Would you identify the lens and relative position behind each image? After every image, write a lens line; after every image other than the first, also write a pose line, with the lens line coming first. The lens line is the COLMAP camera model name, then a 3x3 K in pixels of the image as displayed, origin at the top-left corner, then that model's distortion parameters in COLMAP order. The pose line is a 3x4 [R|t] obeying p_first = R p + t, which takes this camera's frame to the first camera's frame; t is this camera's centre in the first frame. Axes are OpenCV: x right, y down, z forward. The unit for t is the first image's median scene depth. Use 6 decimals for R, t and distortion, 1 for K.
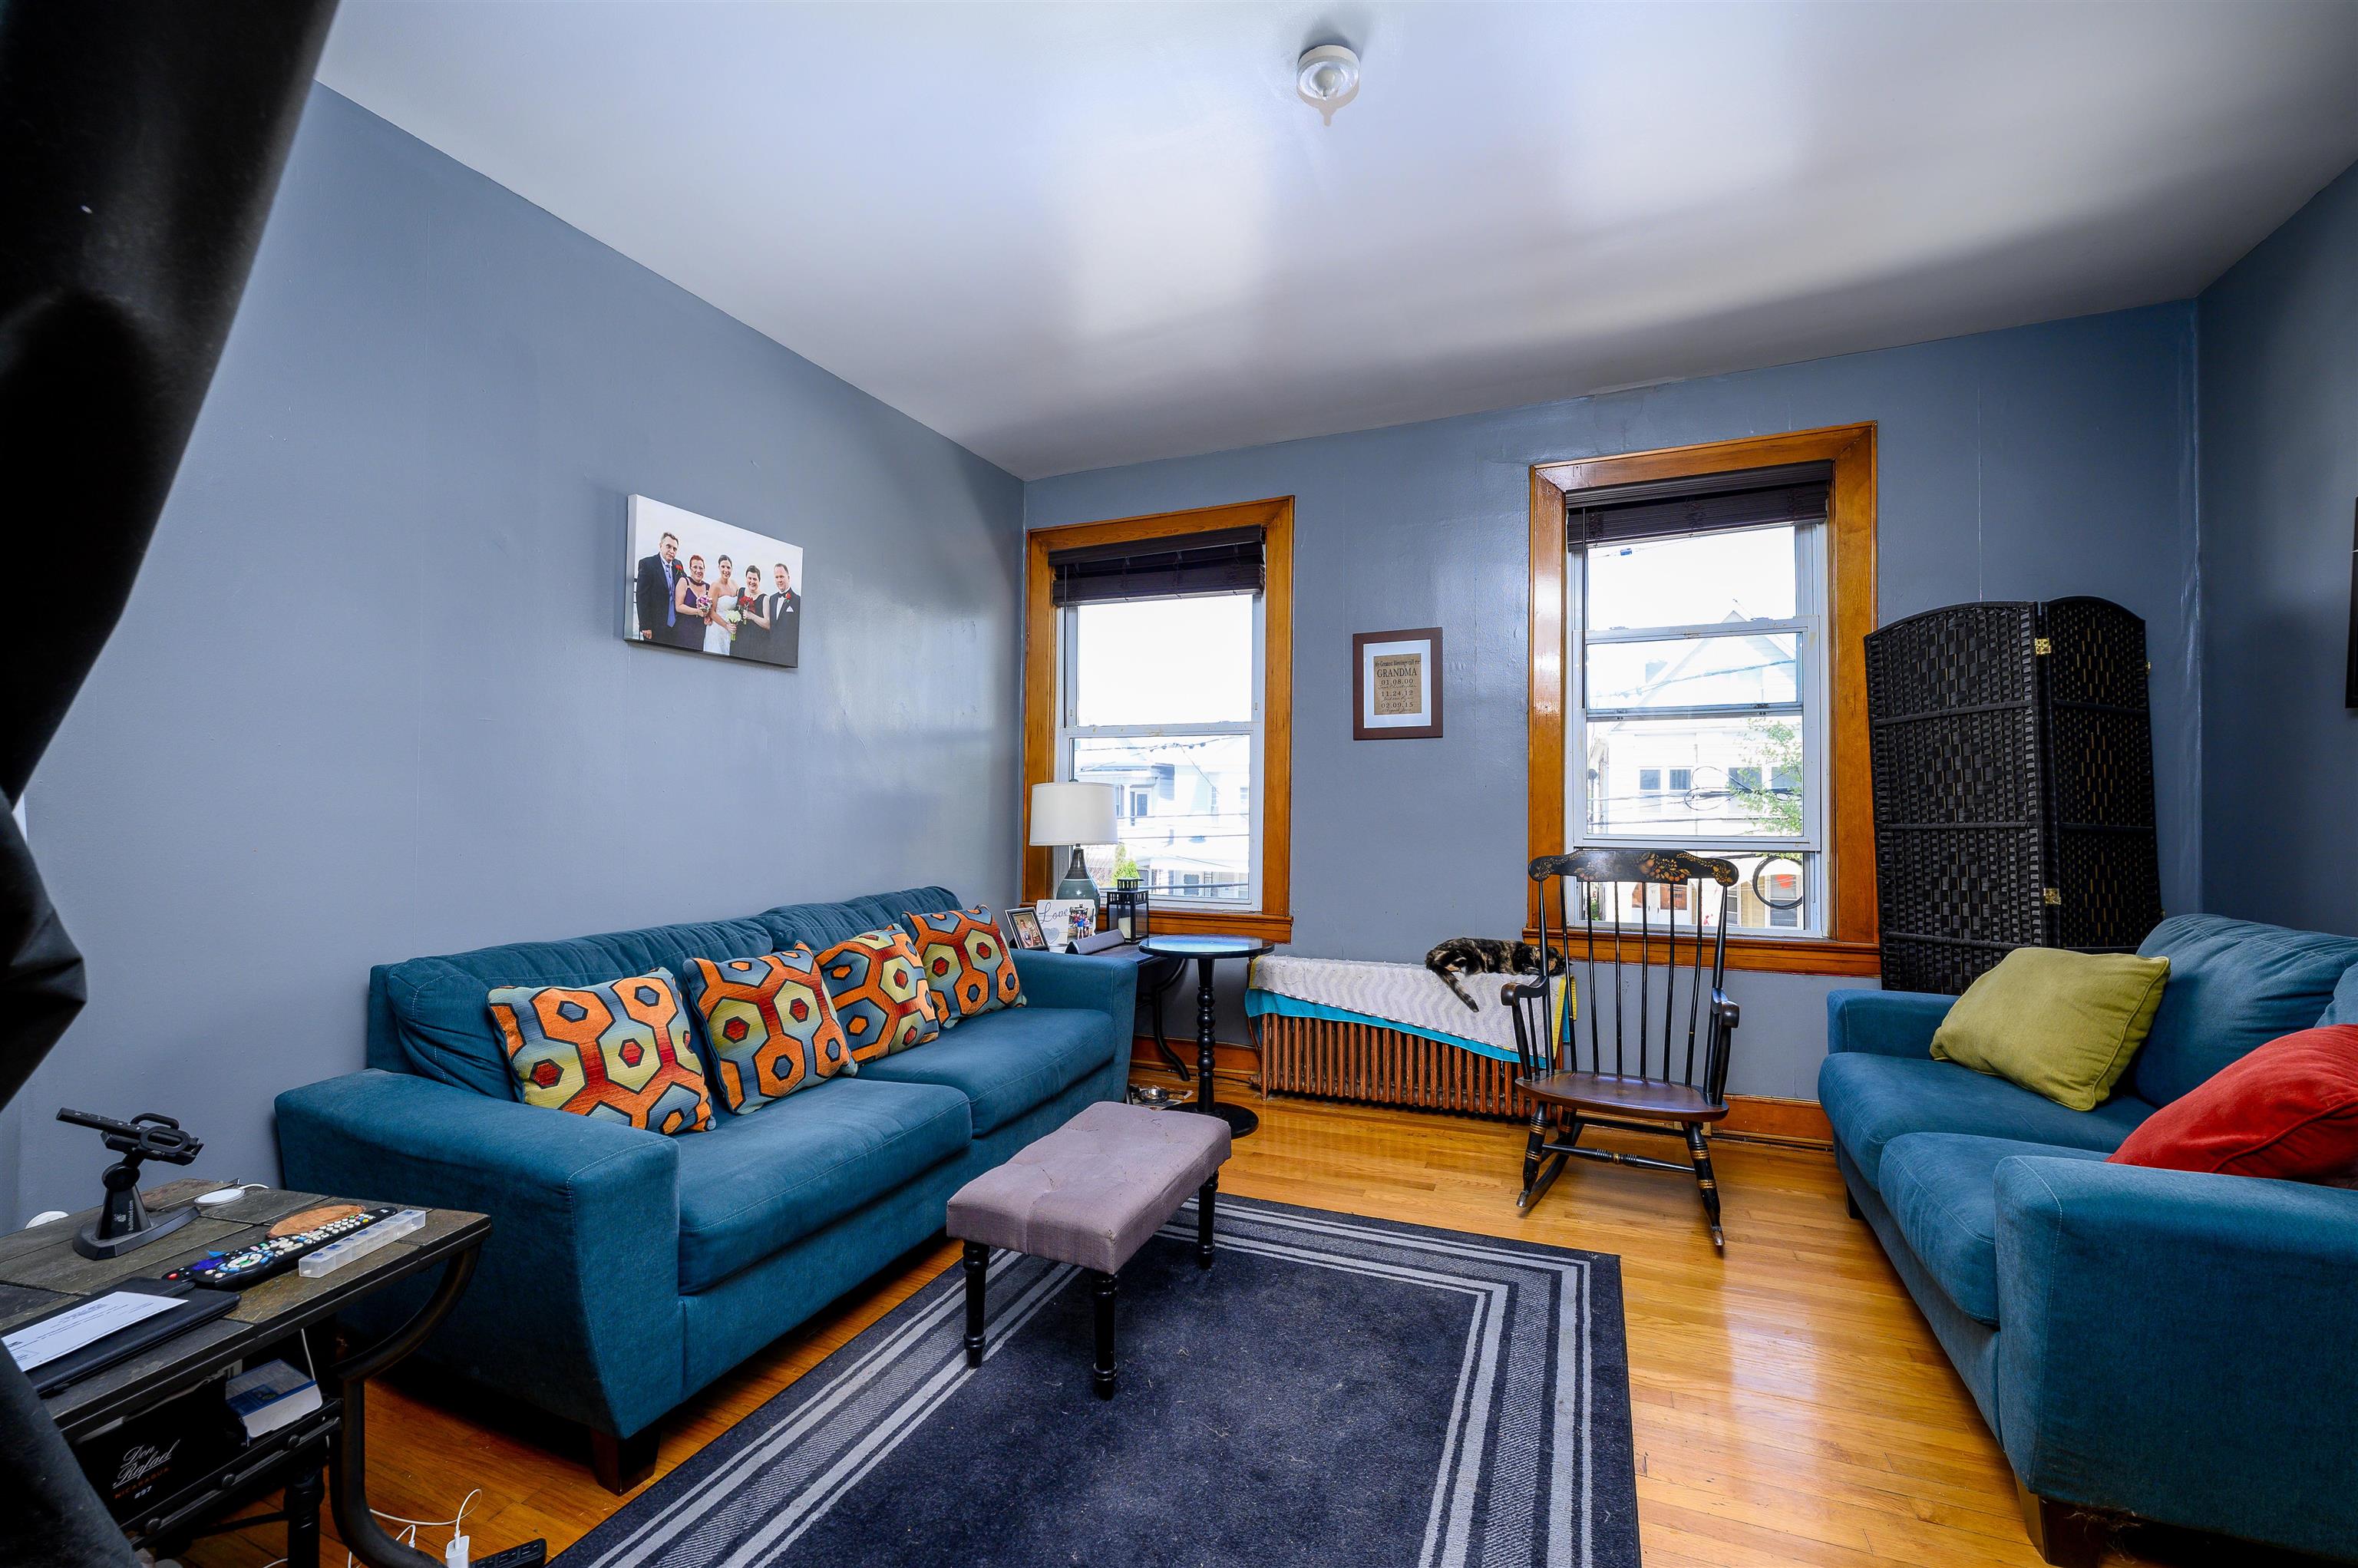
lens RADIAL K [[939.8, 0, 1174.4], [0, 939.8, 773.7], [0, 0, 1]] dist [-0.003455, -0.000007]
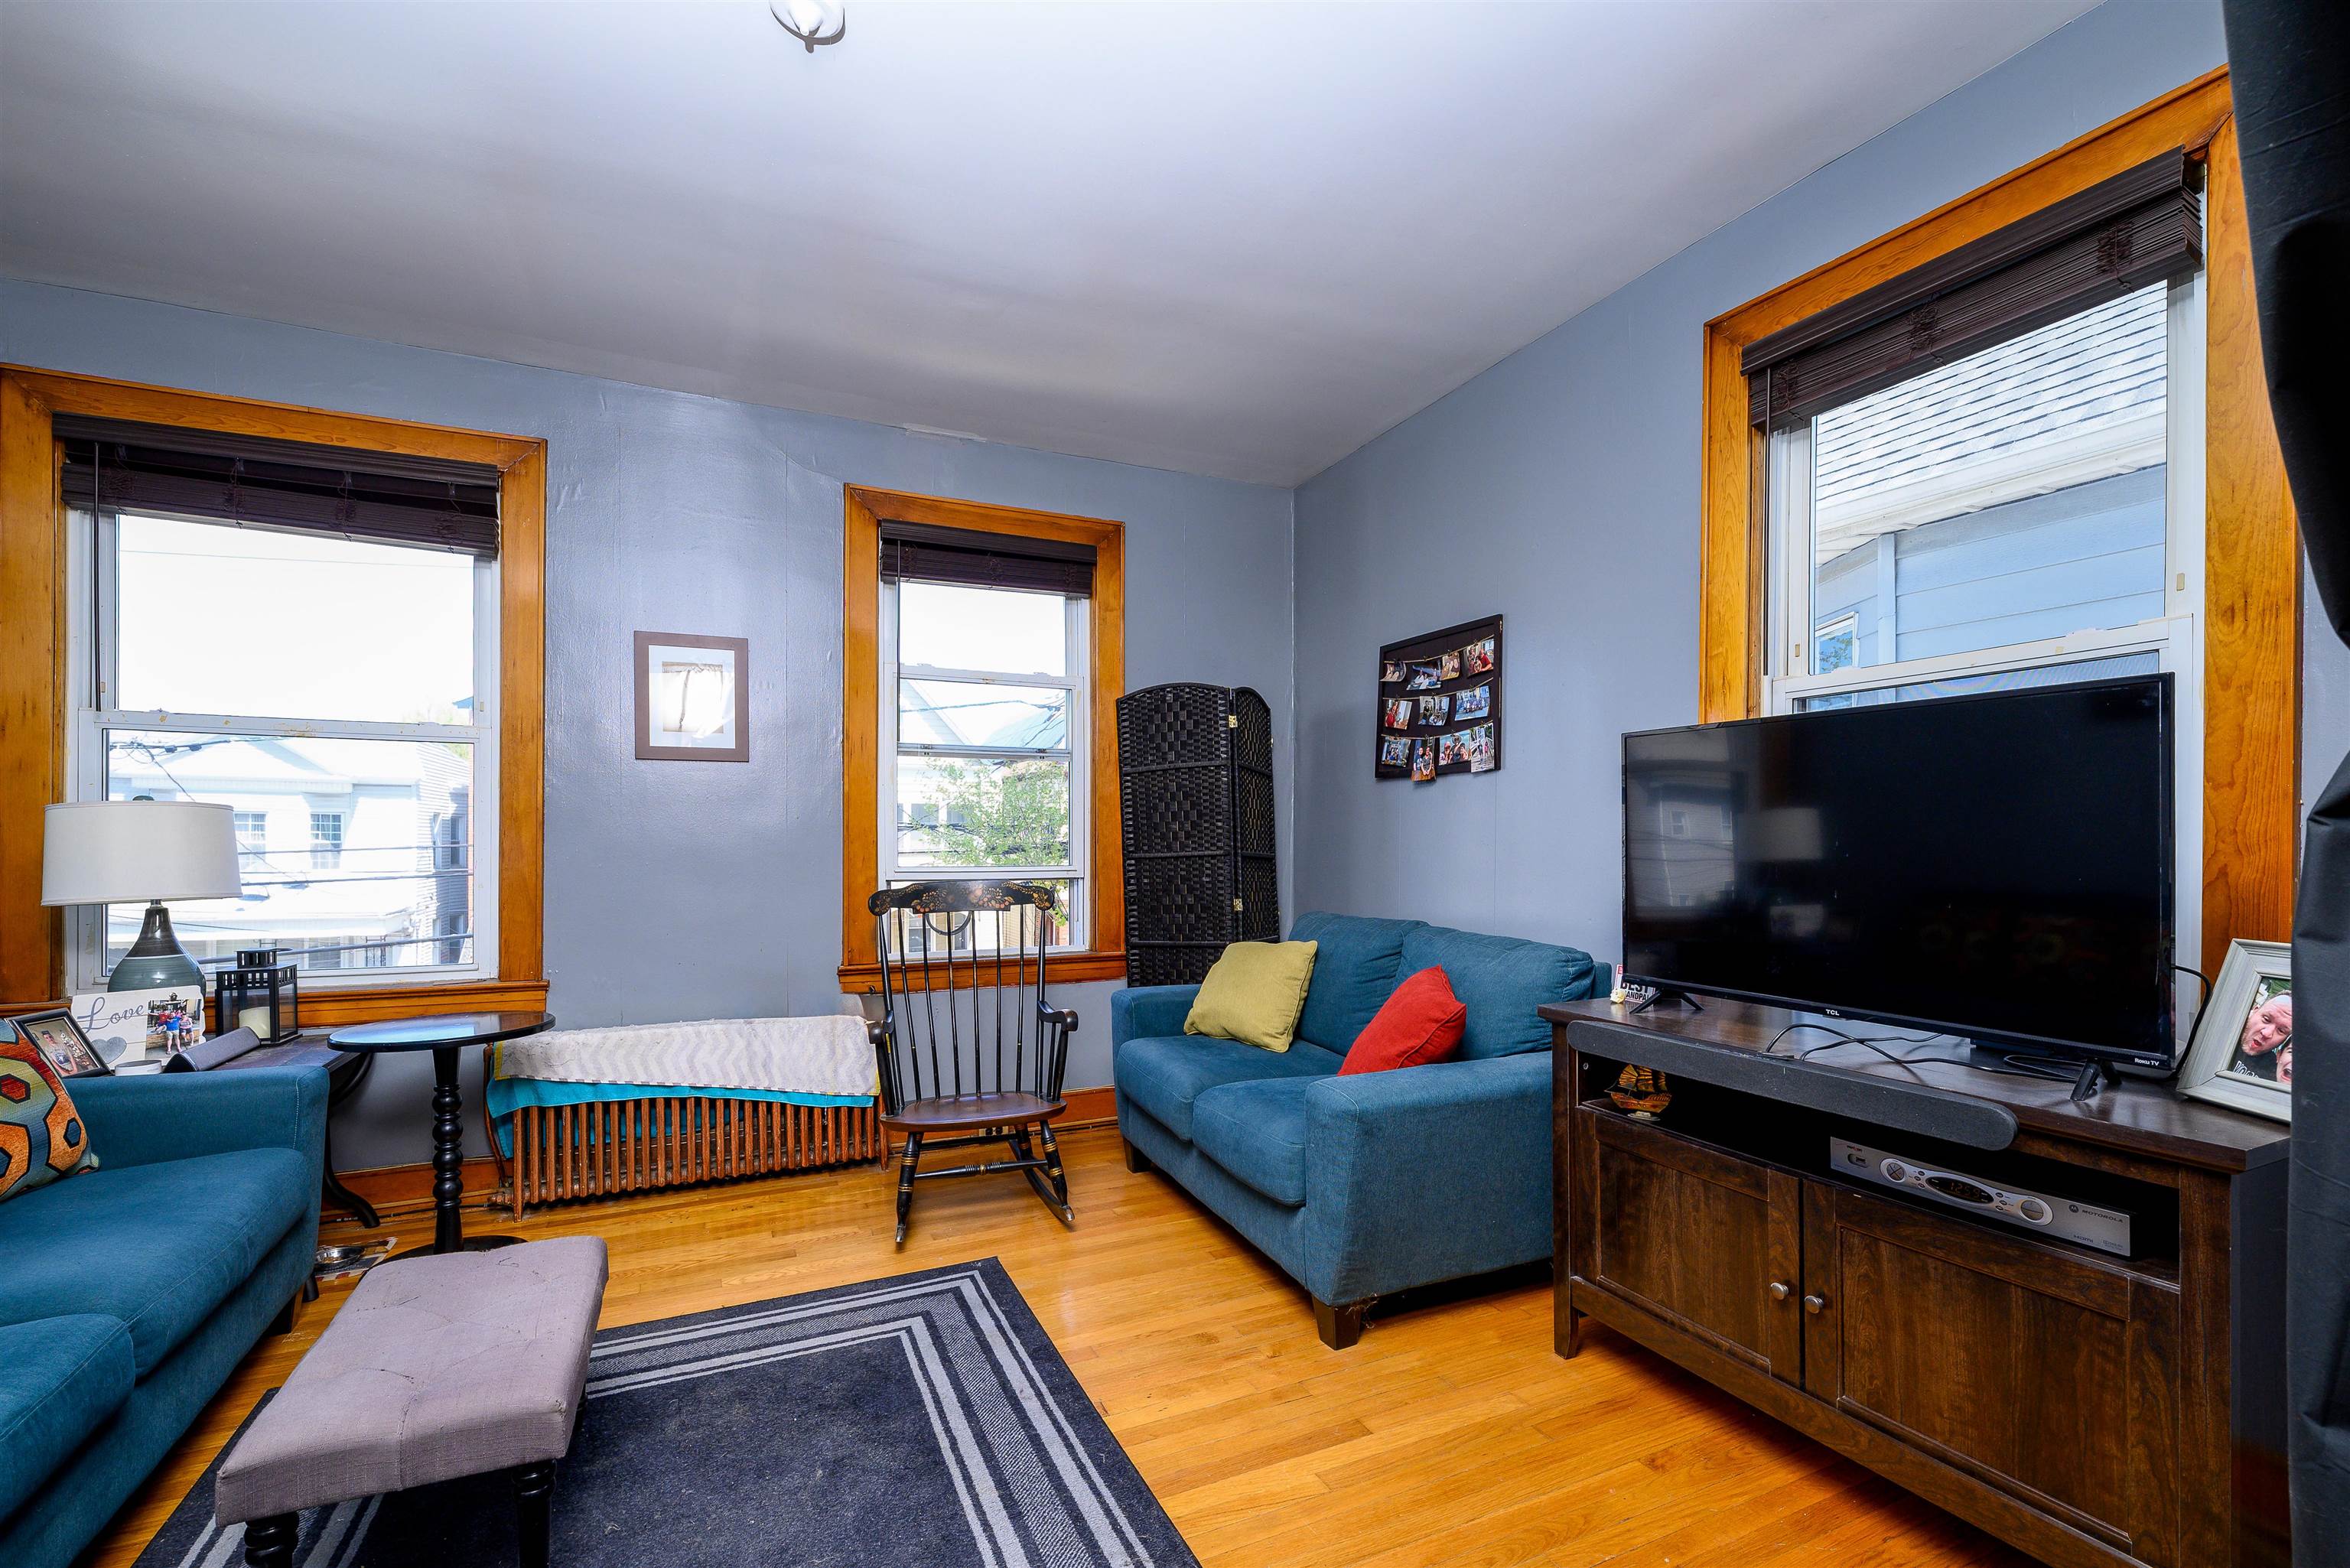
lens RADIAL K [[1025.8, 0, 1175.1], [0, 1025.8, 823.4], [0, 0, 1]] dist [-0.000619, -0.000326]
pose [[0.673777, 0.011660, 0.738843, -0.208655], [-0.024628, 0.999674, 0.006682, 0.003404], [-0.738524, -0.022698, 0.673845, 0.054073]]
